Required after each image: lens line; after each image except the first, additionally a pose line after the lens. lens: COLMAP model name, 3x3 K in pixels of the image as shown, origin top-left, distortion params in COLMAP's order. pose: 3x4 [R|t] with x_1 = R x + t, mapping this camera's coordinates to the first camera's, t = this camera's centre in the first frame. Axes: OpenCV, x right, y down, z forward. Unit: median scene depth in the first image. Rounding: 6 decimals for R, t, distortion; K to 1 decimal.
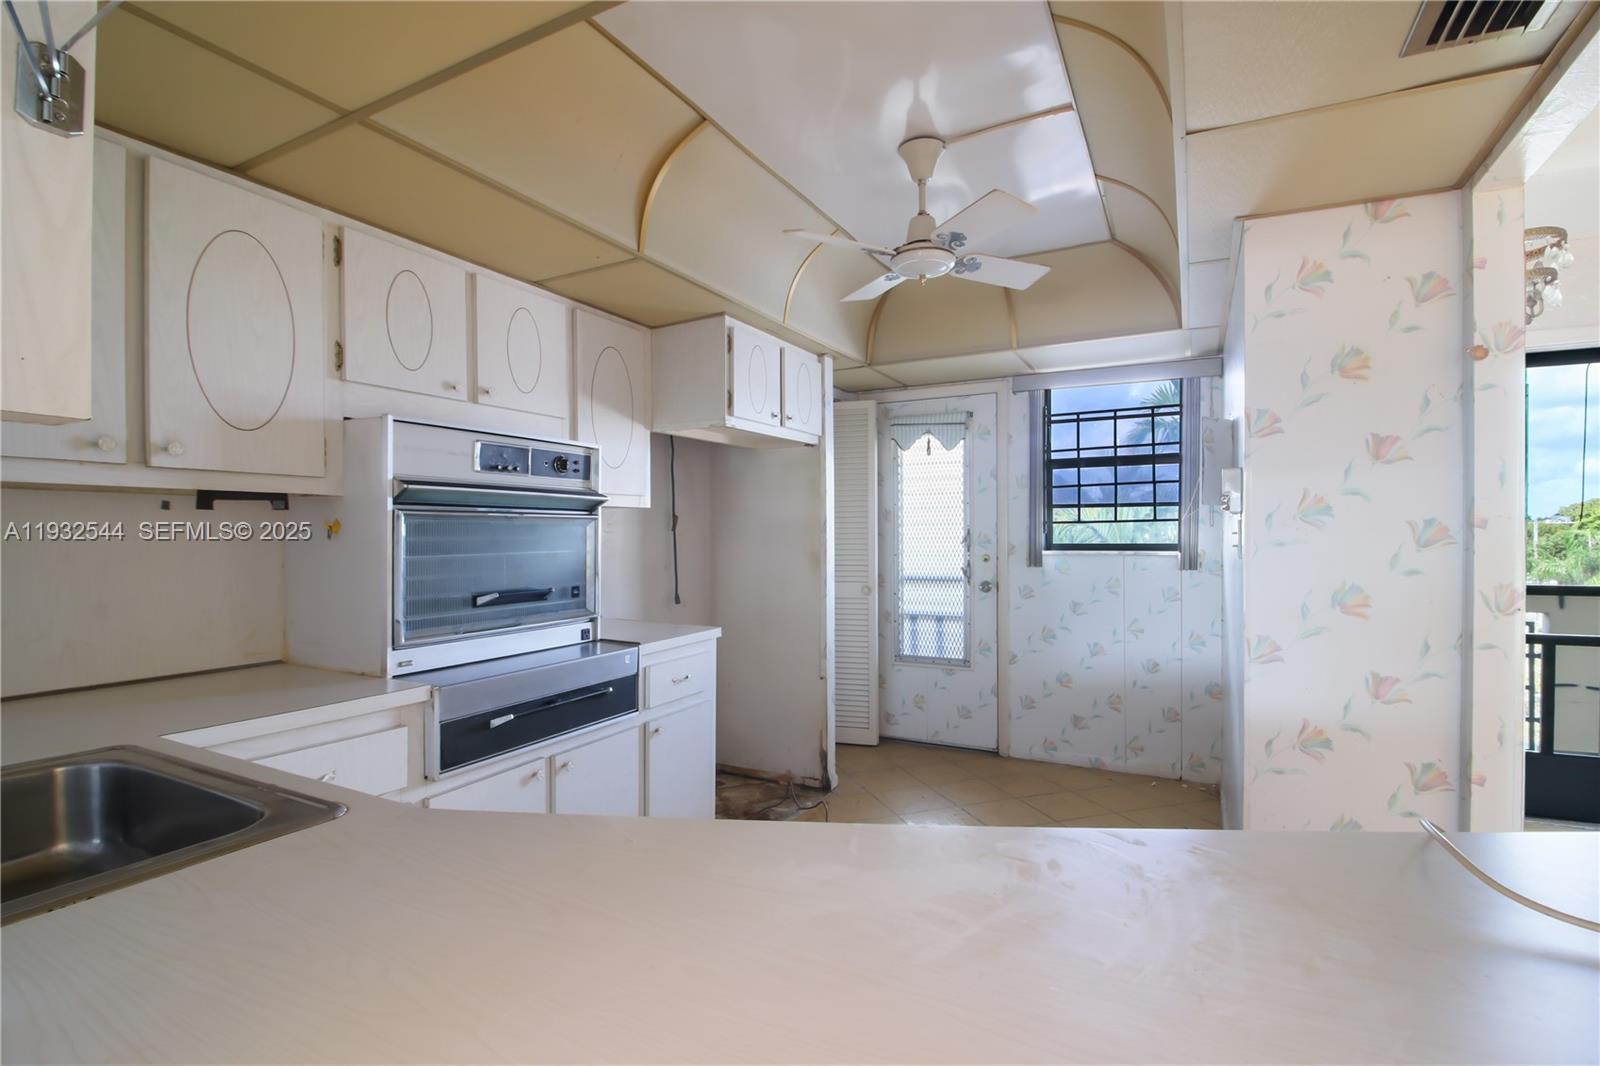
lens RADIAL K [[738.1, 0, 808.4], [0, 738.1, 537.4], [0, 0, 1]] dist [0.007879, -0.016357]
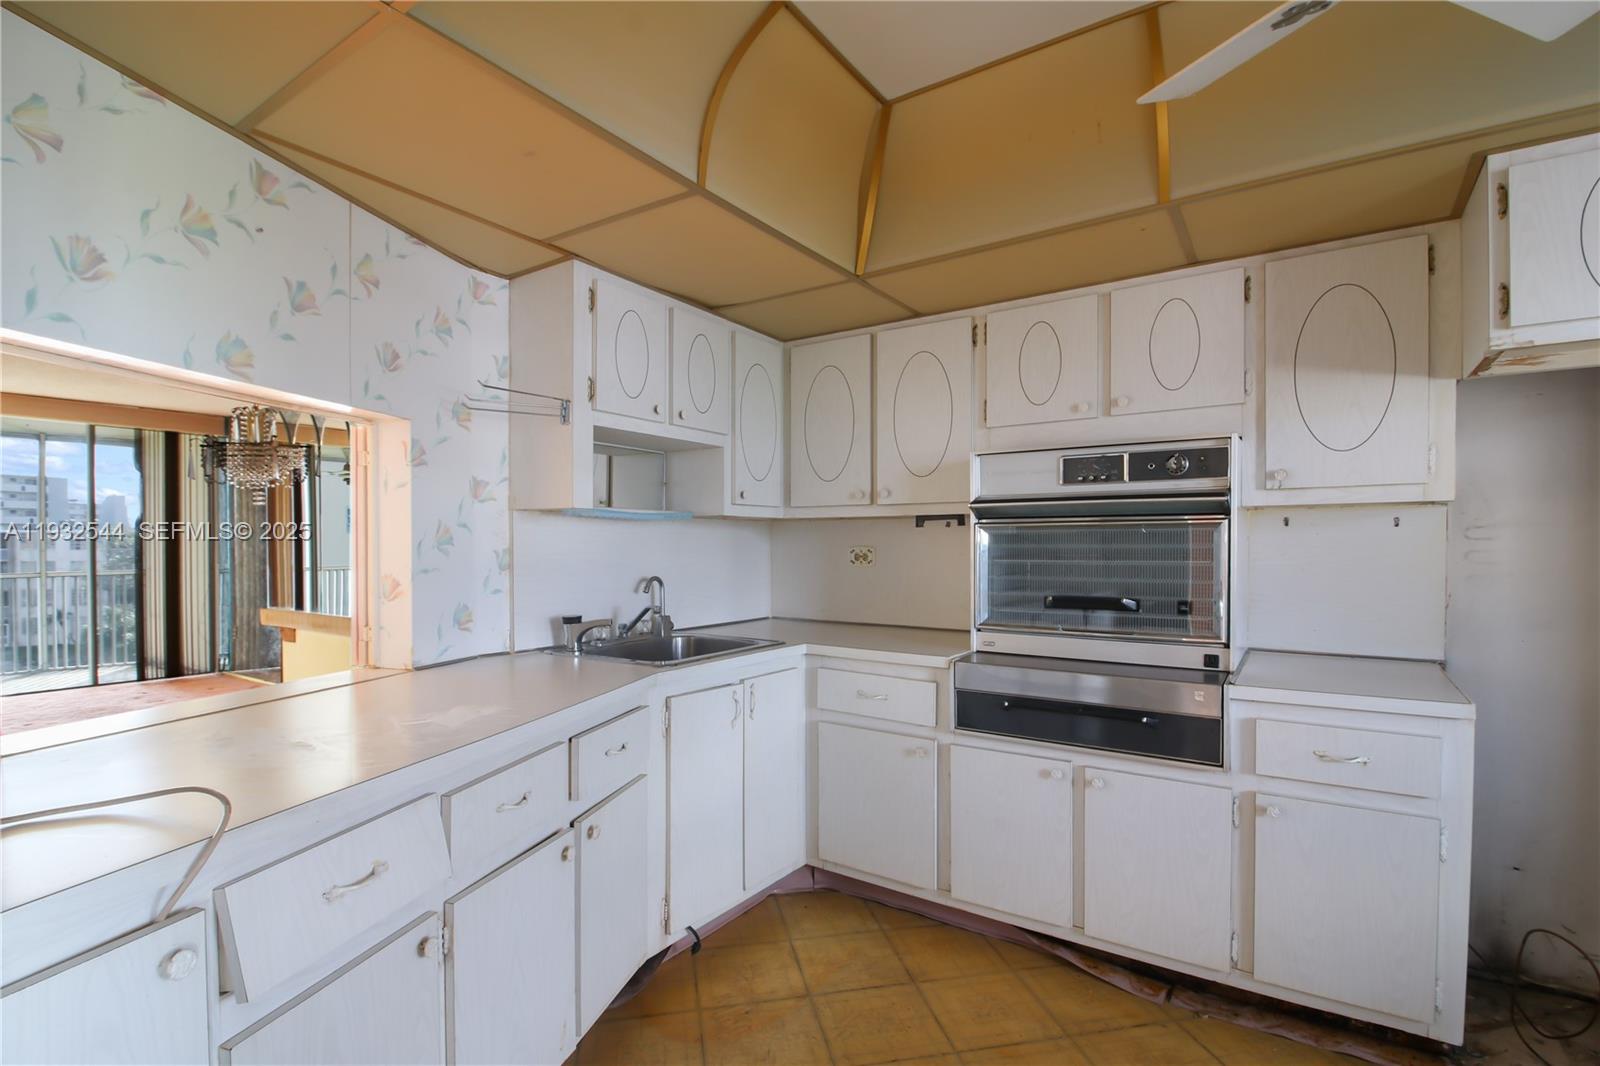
lens RADIAL K [[738.1, 0, 808.4], [0, 738.1, 537.4], [0, 0, 1]] dist [0.007879, -0.016357]
pose [[-0.092648, 0.005306, -0.995685, 0.623912], [0.005357, 0.999974, 0.004831, -0.017576], [0.995685, -0.004887, -0.092674, 0.668360]]
